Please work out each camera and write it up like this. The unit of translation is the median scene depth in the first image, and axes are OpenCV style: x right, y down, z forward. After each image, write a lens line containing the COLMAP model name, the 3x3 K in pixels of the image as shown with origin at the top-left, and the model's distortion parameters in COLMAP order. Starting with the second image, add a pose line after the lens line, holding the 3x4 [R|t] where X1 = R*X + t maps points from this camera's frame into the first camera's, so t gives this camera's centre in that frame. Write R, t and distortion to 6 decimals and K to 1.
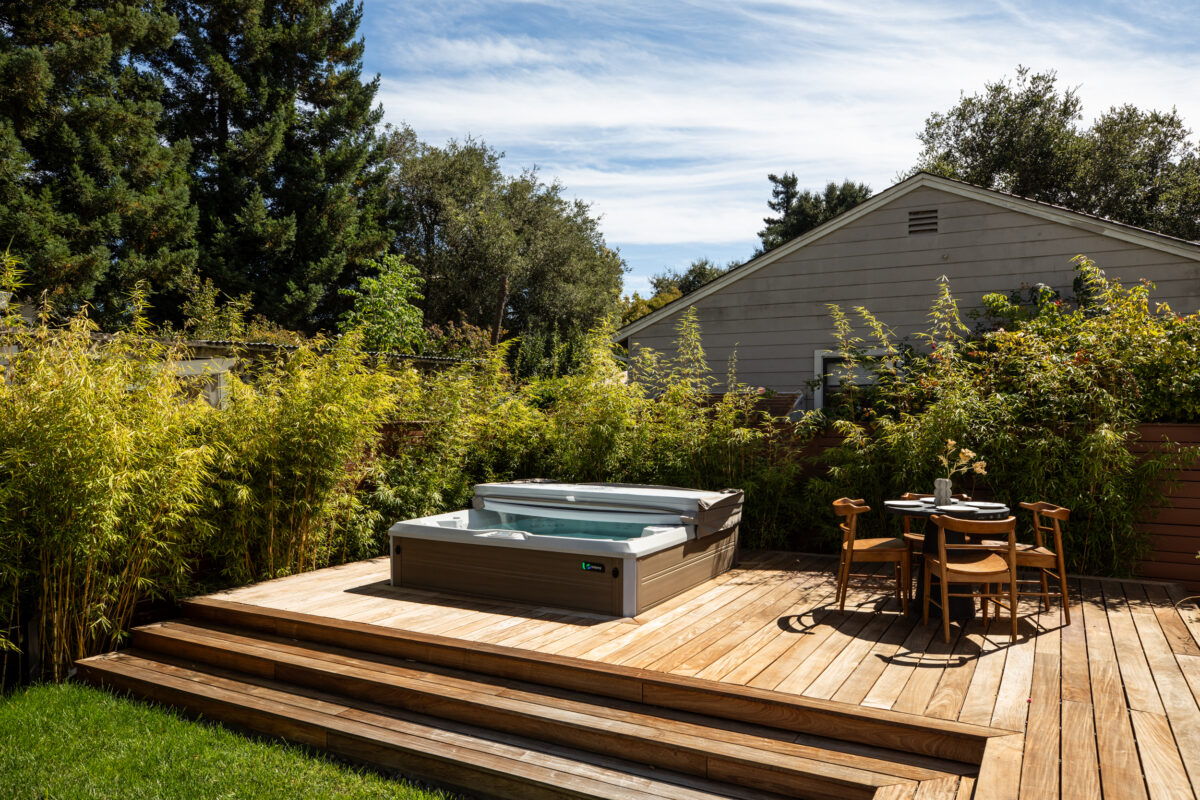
lens RADIAL K [[874.9, 0, 600.0], [0, 874.9, 400.0], [0, 0, 1]] dist [0.029468, 0.003773]
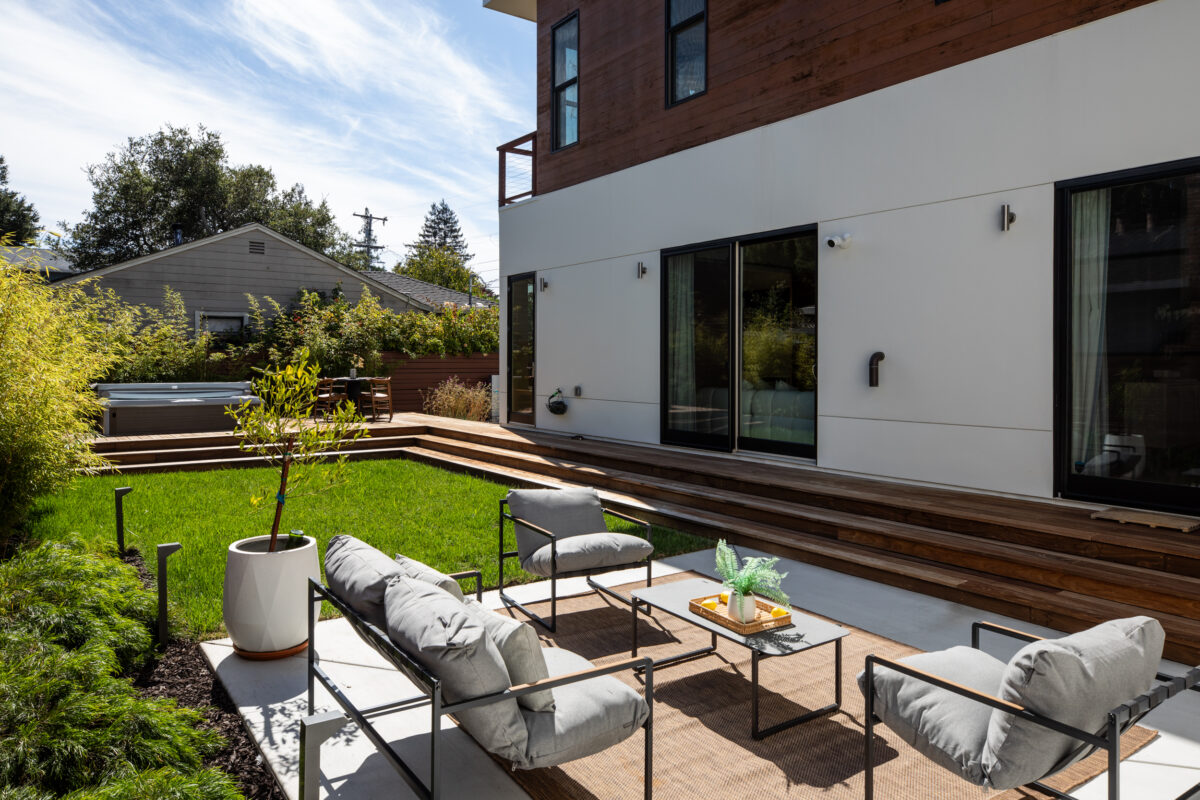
lens RADIAL K [[822.4, 0, 600.0], [0, 822.4, 400.0], [0, 0, 1]] dist [0.000098, -0.000305]
pose [[0.440708, -0.045662, 0.896488, -0.523282], [-0.015228, 0.998181, 0.058328, 0.008117], [-0.897521, -0.039358, 0.439212, -0.270376]]
